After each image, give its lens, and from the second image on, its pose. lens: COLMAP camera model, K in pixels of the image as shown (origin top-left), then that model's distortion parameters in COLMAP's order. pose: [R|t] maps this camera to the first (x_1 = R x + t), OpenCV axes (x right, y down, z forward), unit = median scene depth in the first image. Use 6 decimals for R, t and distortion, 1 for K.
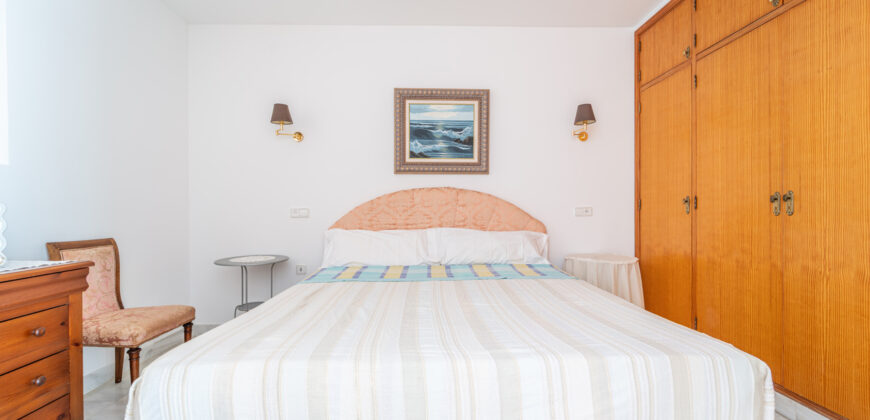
lens RADIAL K [[347.9, 0, 434.1], [0, 347.9, 209.7], [0, 0, 1]] dist [-0.004021, 0.000755]
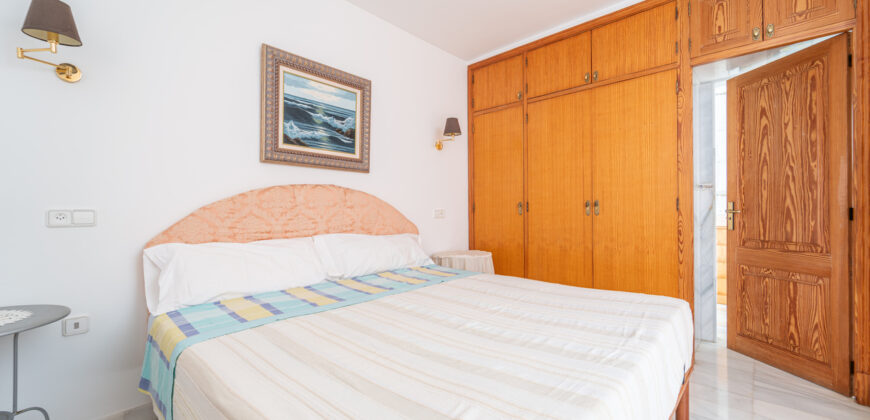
lens RADIAL K [[347.9, 0, 432.8], [0, 347.9, 212.0], [0, 0, 1]] dist [-0.004021, 0.000755]
pose [[0.697720, 0.001366, 0.716369, -0.393085], [0.002383, 0.999988, -0.004229, 0.003715], [-0.716367, 0.004658, 0.697708, 0.250877]]
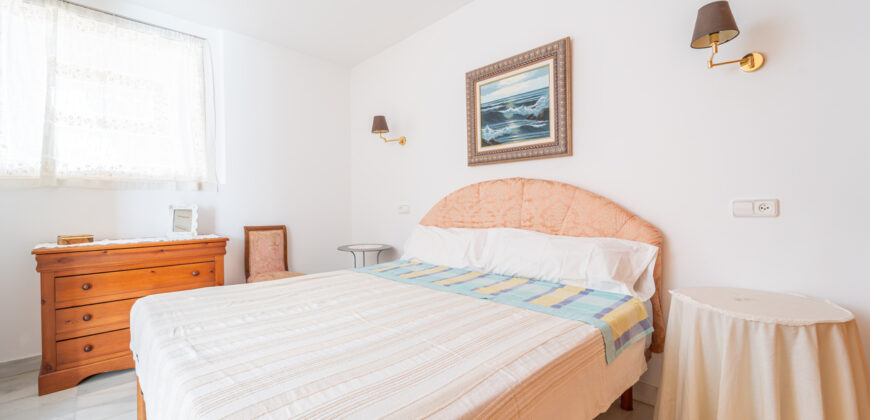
lens RADIAL K [[347.9, 0, 426.1], [0, 347.9, 208.3], [0, 0, 1]] dist [-0.004021, 0.000755]
pose [[0.678200, 0.001143, -0.734876, 0.496303], [0.005689, 0.999961, 0.006805, -0.001048], [0.734855, -0.008795, 0.678167, 0.305813]]
